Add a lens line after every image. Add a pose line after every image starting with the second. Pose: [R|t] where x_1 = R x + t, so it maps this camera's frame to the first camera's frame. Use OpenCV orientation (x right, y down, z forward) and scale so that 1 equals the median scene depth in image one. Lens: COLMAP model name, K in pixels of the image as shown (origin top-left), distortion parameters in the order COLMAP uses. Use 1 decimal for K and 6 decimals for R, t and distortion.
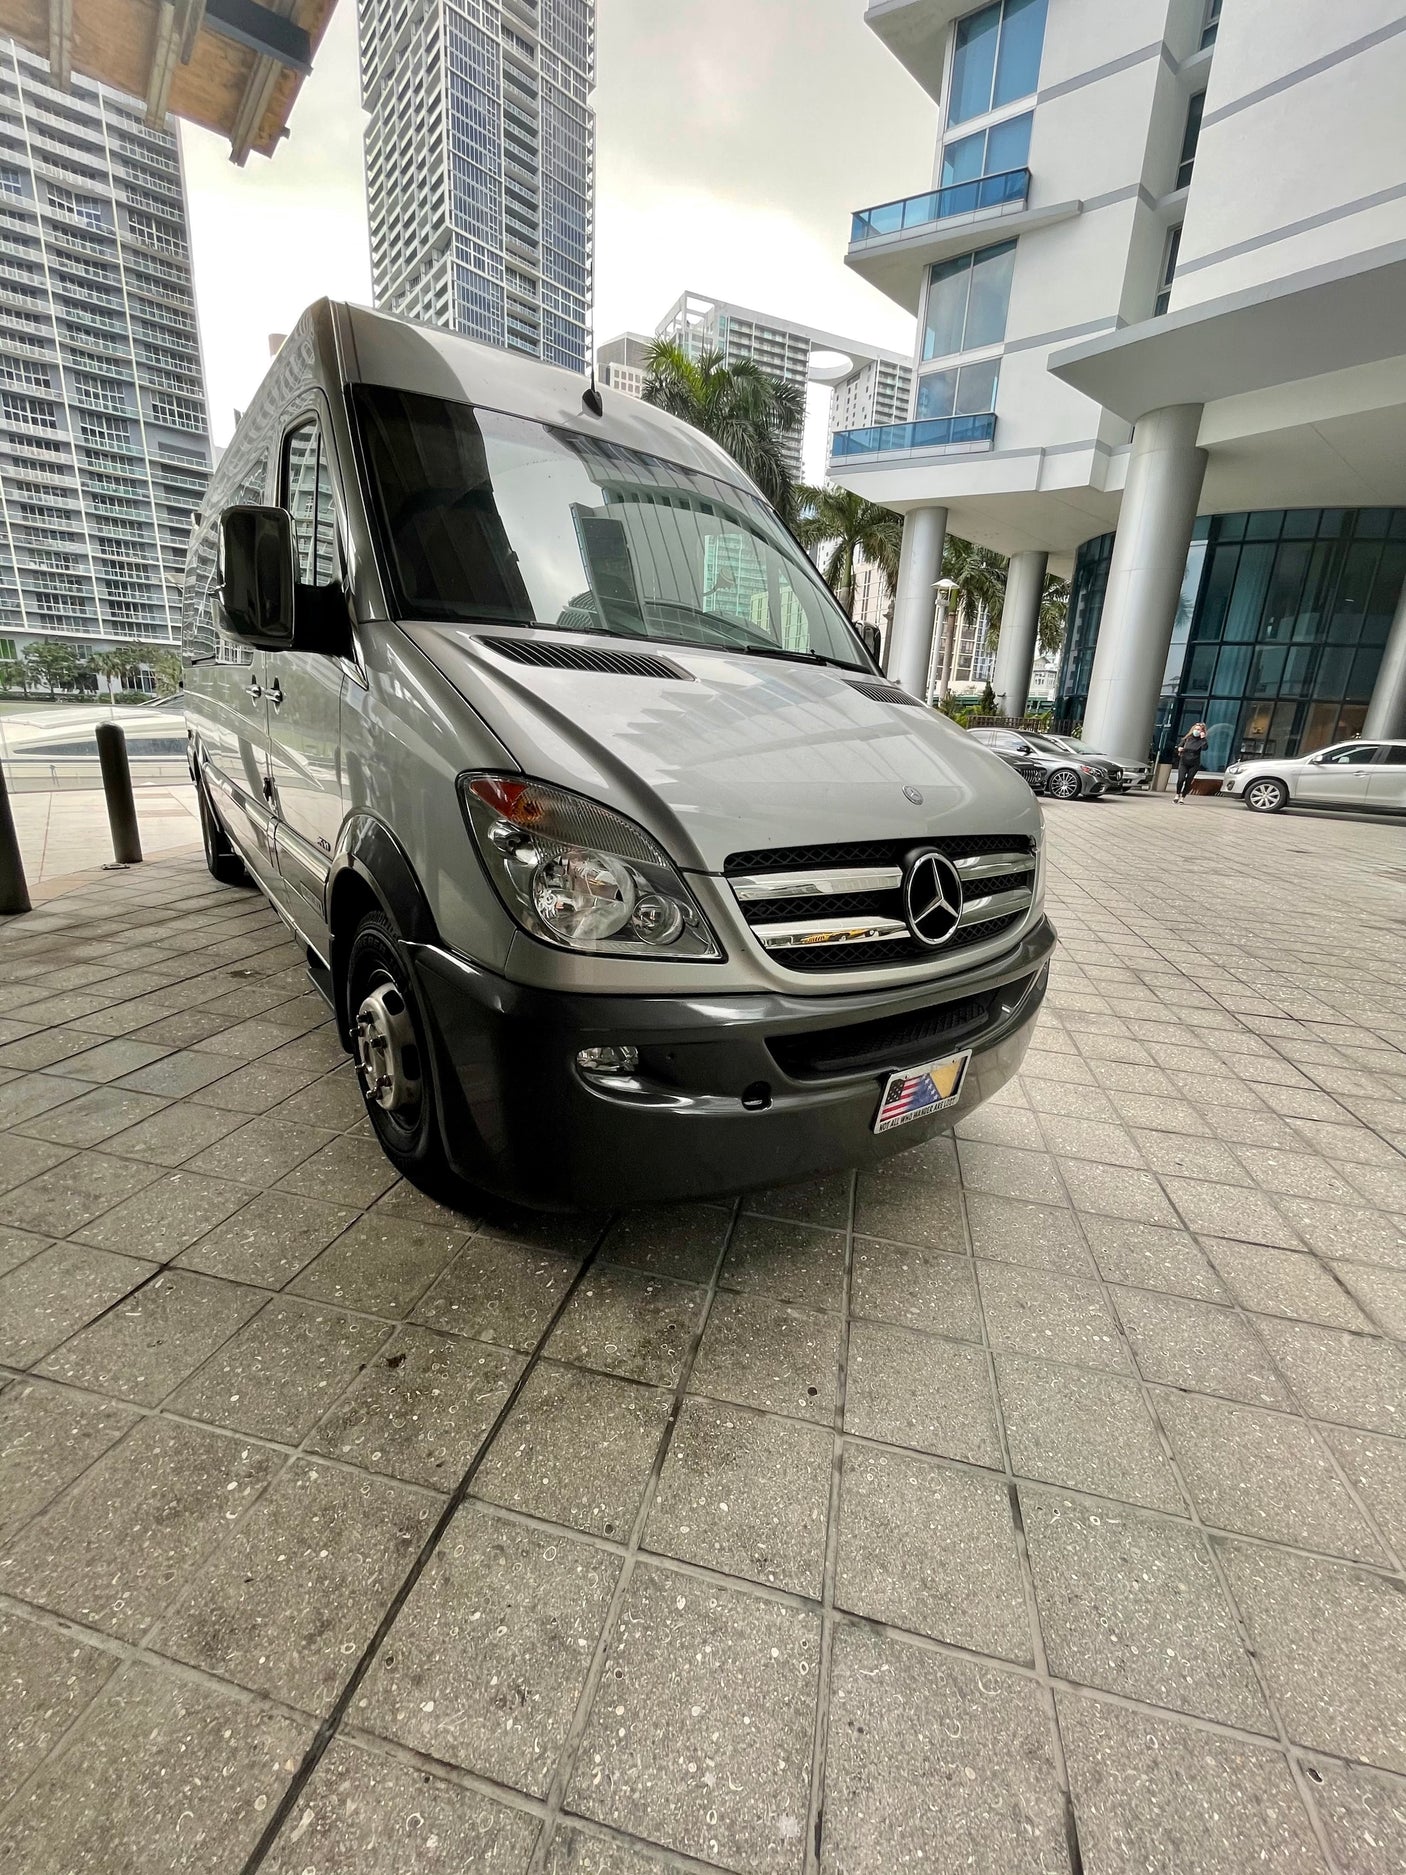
lens RADIAL K [[743.9, 0, 703.0], [0, 743.9, 937.5], [0, 0, 1]] dist [-0.012897, -0.000060]
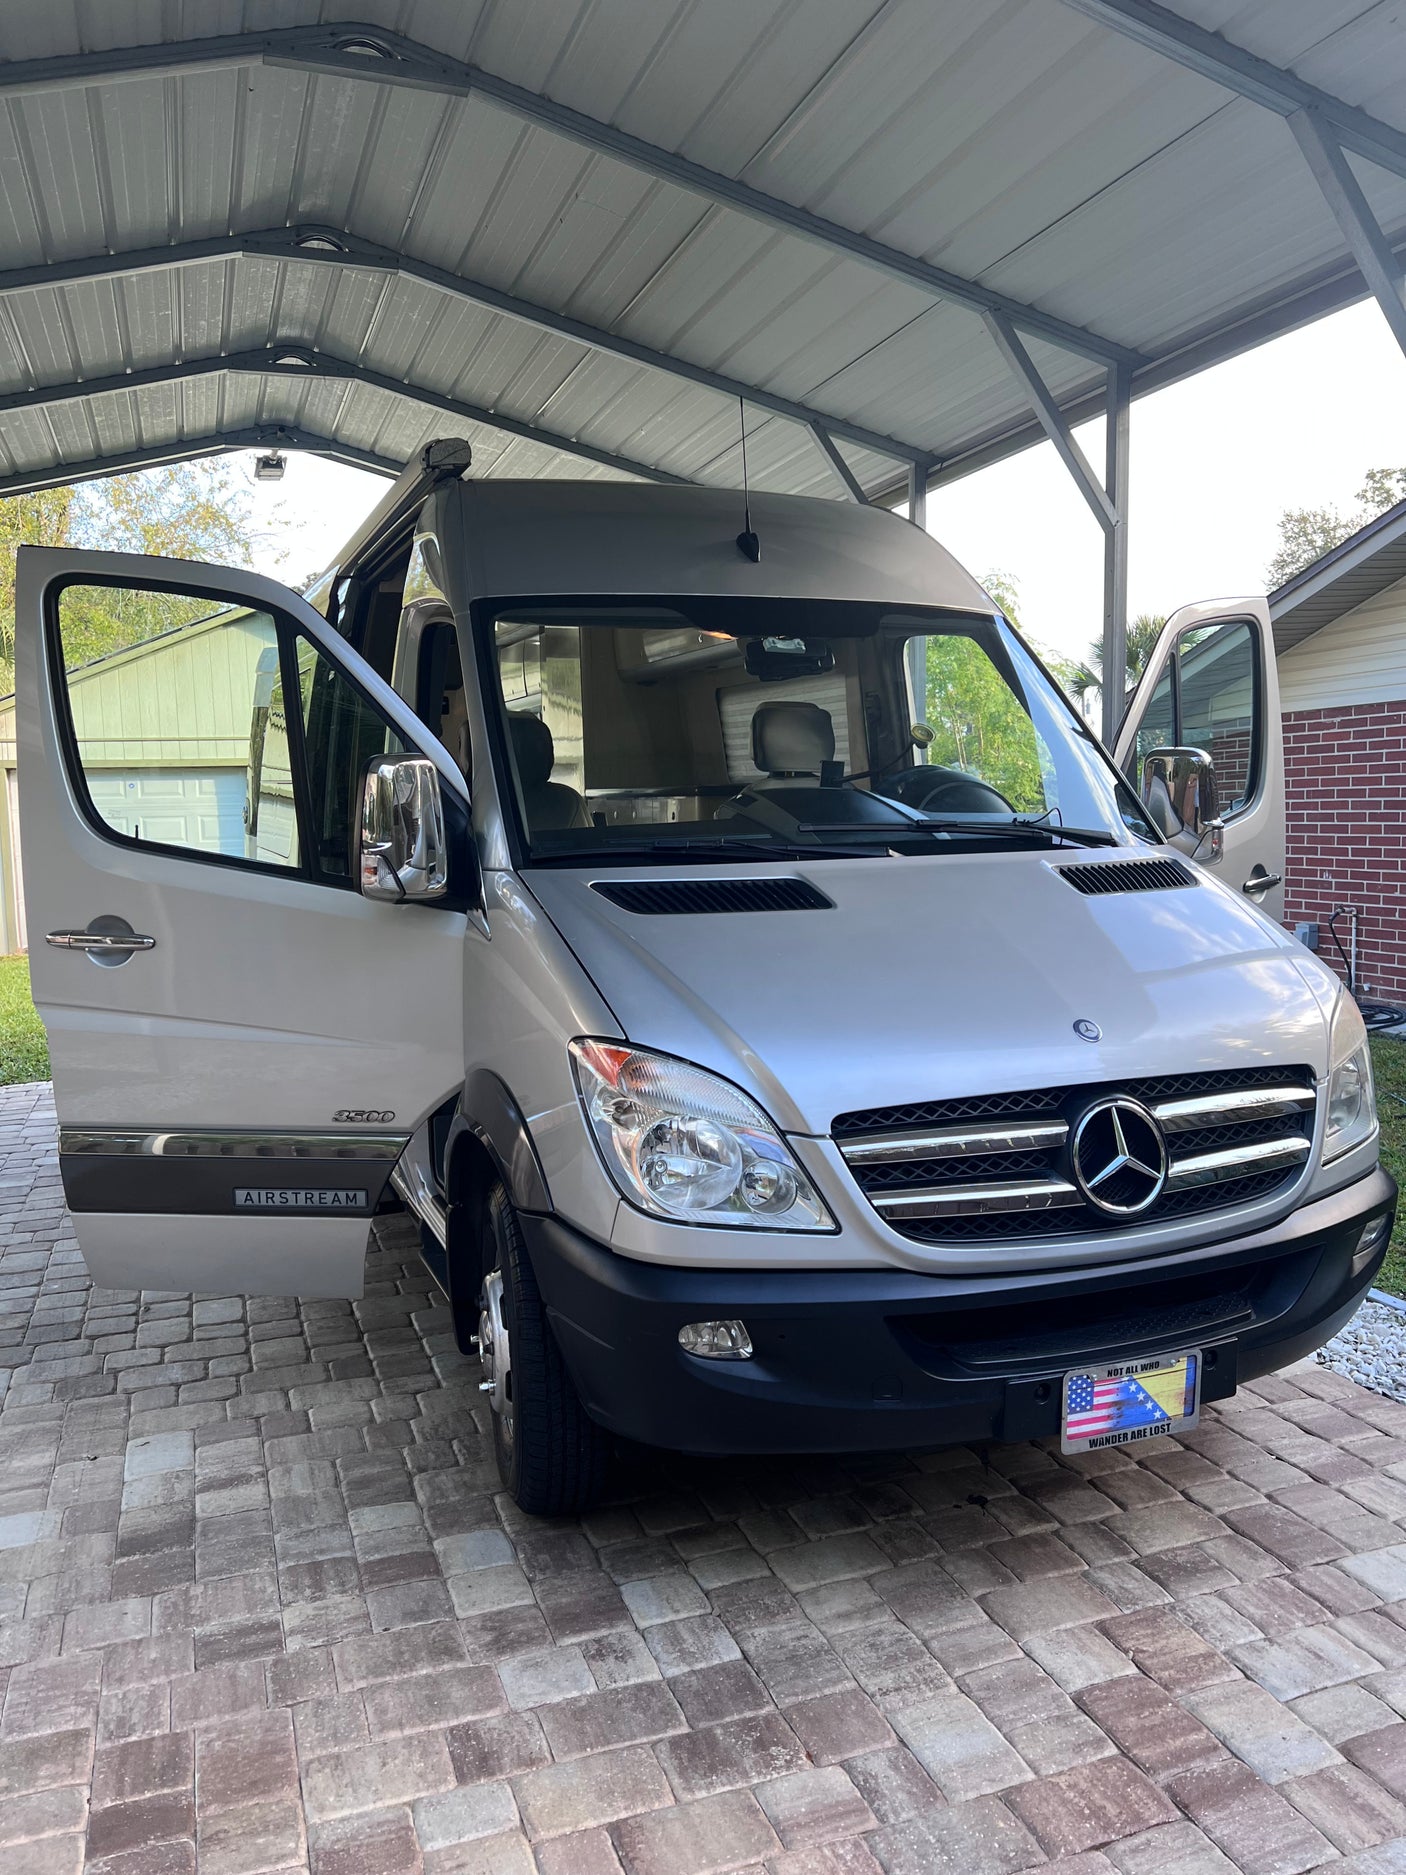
lens RADIAL K [[1395.2, 0, 703.0], [0, 1395.2, 937.5], [0, 0, 1]] dist [-0.034621, -0.002430]
pose [[0.957152, -0.053465, -0.284607, 0.366210], [-0.000275, 0.982641, -0.185518, -0.005115], [0.289585, 0.177647, 0.940522, -0.708247]]
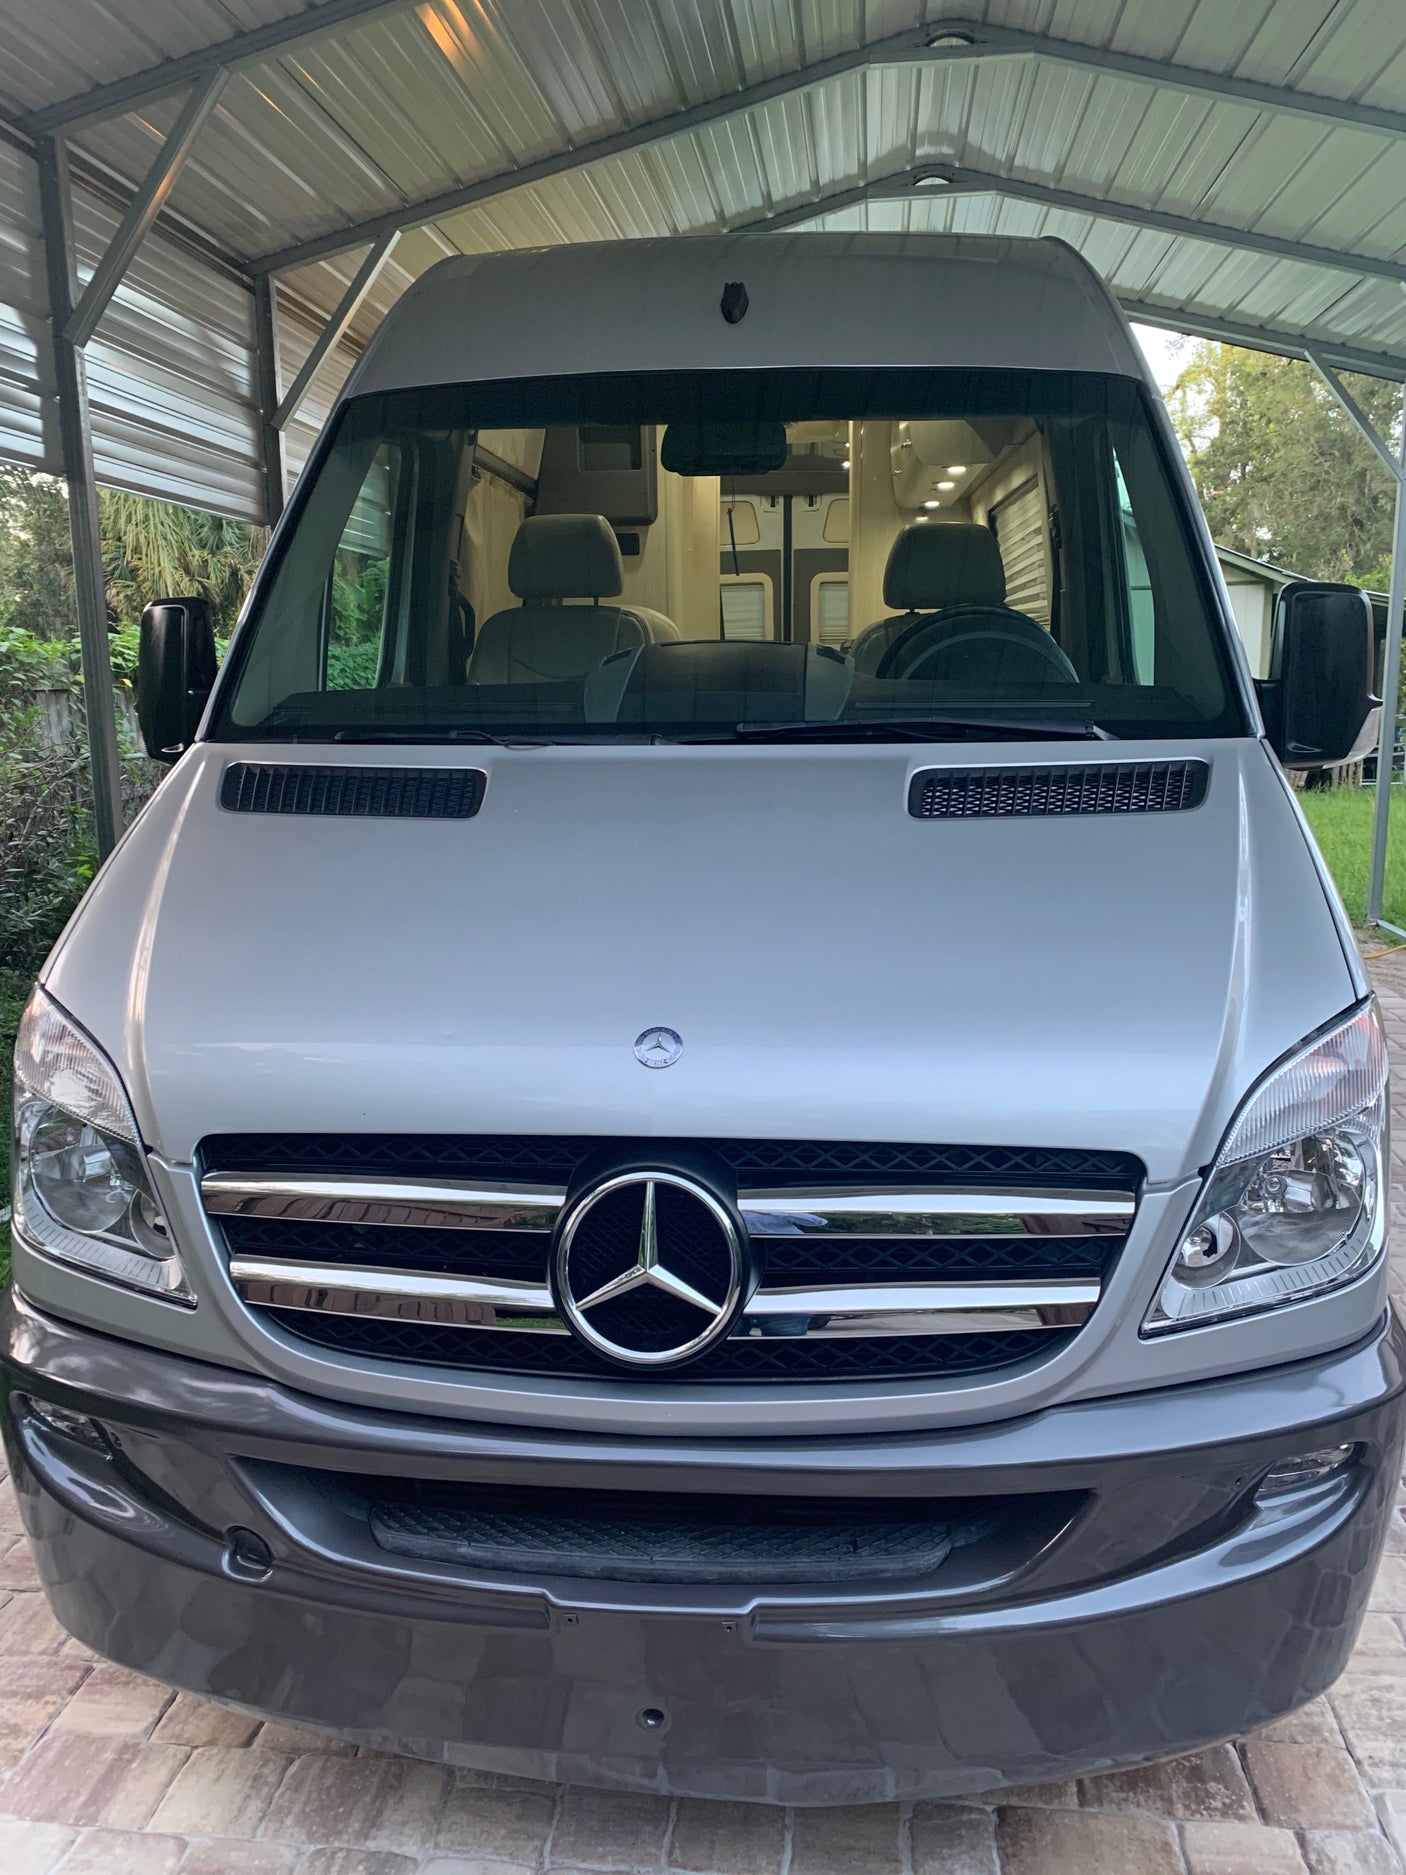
lens RADIAL K [[1449.1, 0, 703.0], [0, 1449.1, 937.5], [0, 0, 1]] dist [-0.006692, -0.002513]
pose [[0.731000, 0.051817, -0.680408, 1.114992], [-0.132238, 0.988968, -0.066755, -0.236386], [0.669442, 0.138773, 0.729787, 0.348662]]
